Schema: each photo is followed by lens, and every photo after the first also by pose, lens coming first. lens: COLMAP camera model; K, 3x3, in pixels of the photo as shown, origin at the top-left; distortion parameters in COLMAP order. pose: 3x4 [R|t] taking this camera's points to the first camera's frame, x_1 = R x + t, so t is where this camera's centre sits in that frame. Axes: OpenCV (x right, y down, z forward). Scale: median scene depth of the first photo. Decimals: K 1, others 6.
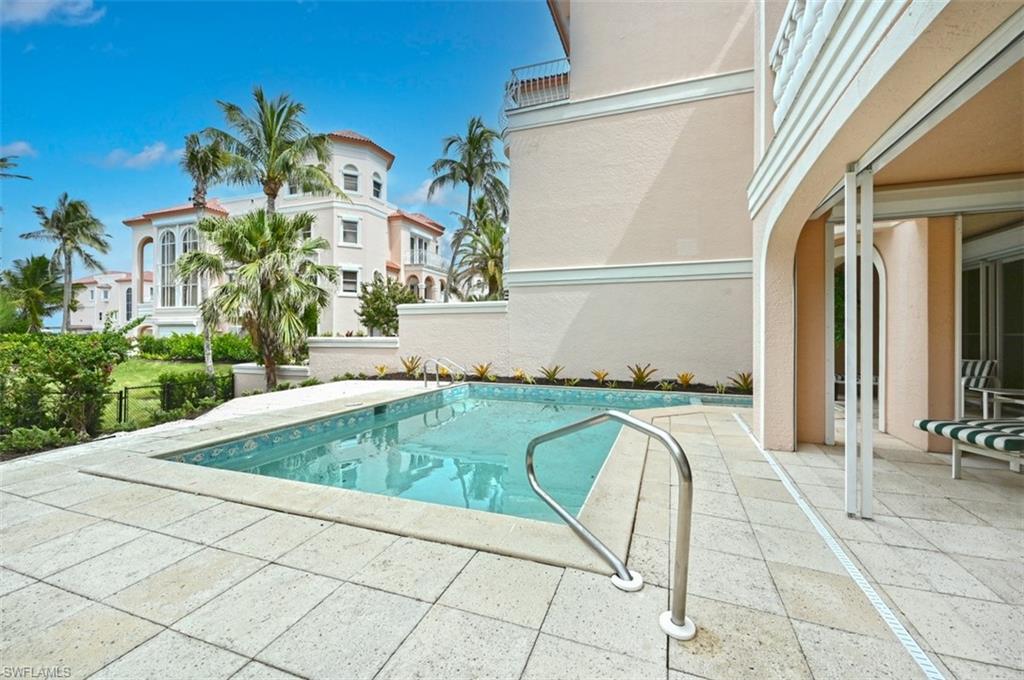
lens RADIAL K [[414.3, 0, 512.0], [0, 414.3, 340.0], [0, 0, 1]] dist [0.000170, -0.000083]
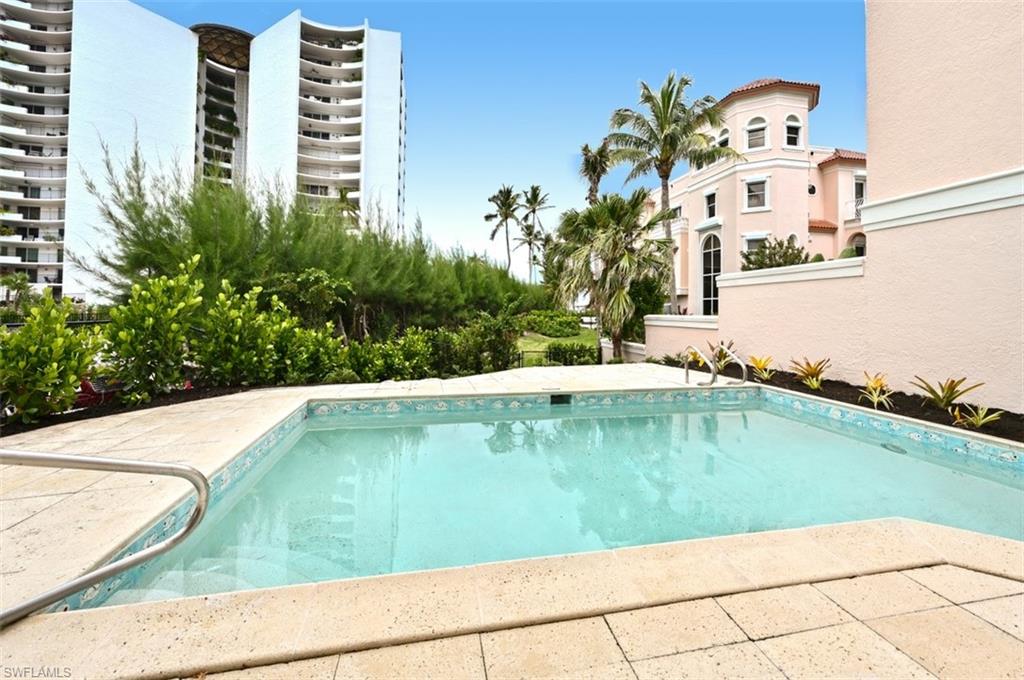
lens RADIAL K [[421.6, 0, 523.8], [0, 421.6, 313.3], [0, 0, 1]] dist [-0.009689, -0.000103]
pose [[0.538633, 0.010396, -0.842477, 0.098504], [-0.016928, 0.999856, 0.001515, -0.003222], [0.842371, 0.013446, 0.538731, 0.115479]]
